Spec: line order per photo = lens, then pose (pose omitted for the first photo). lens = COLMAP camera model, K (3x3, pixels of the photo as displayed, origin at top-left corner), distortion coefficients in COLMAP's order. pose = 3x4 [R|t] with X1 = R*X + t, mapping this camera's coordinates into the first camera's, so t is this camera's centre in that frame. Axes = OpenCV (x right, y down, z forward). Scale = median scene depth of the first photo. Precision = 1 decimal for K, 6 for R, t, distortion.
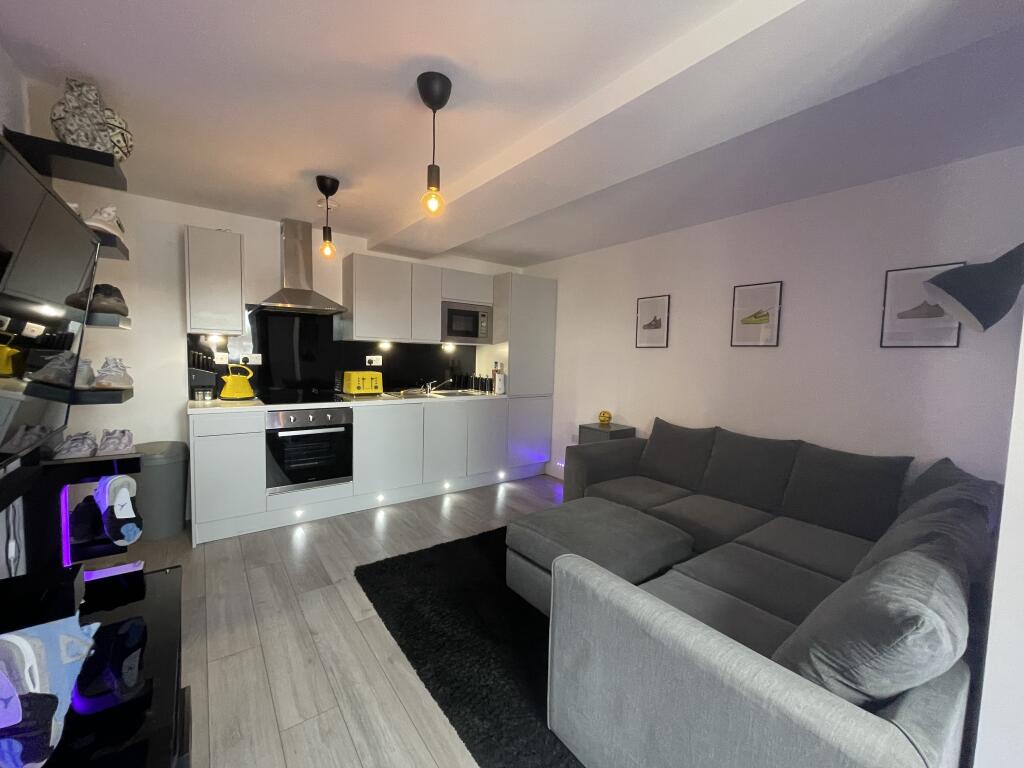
lens RADIAL K [[416.0, 0, 511.3], [0, 416.0, 383.1], [0, 0, 1]] dist [0.005744, -0.000483]
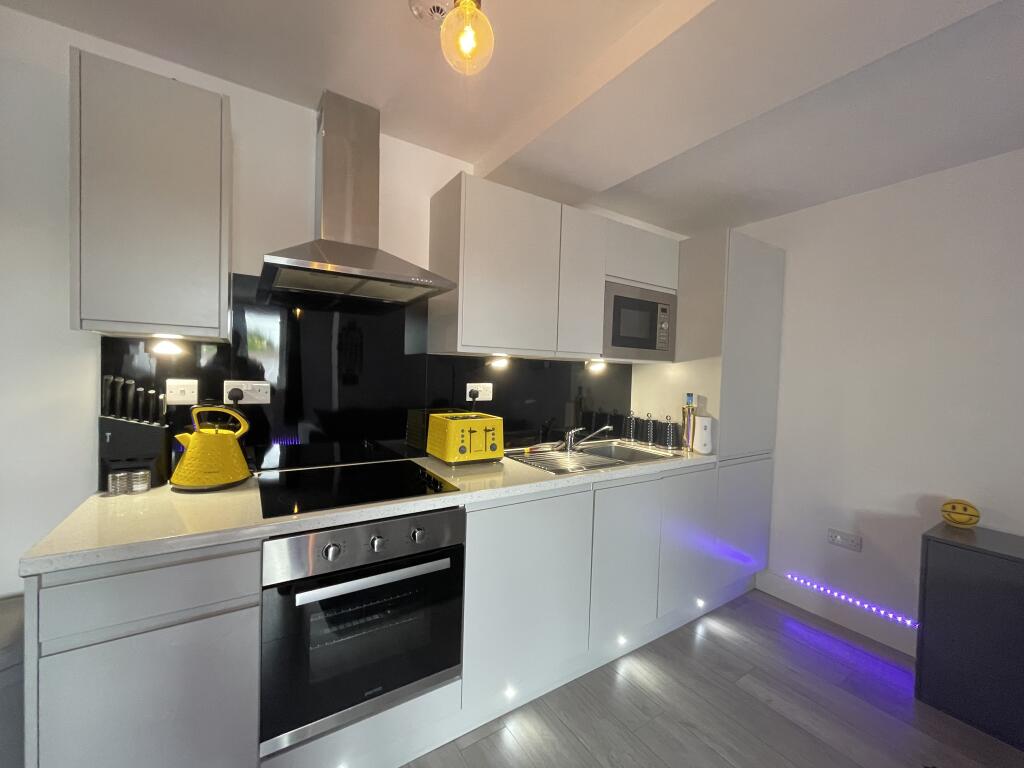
lens RADIAL K [[416.0, 0, 509.3], [0, 416.0, 383.9], [0, 0, 1]] dist [0.005744, -0.000483]
pose [[0.997391, 0.005667, -0.071966, -0.321058], [-0.008581, 0.999153, -0.040237, -0.054491], [0.071677, 0.040750, 0.996595, 0.595731]]
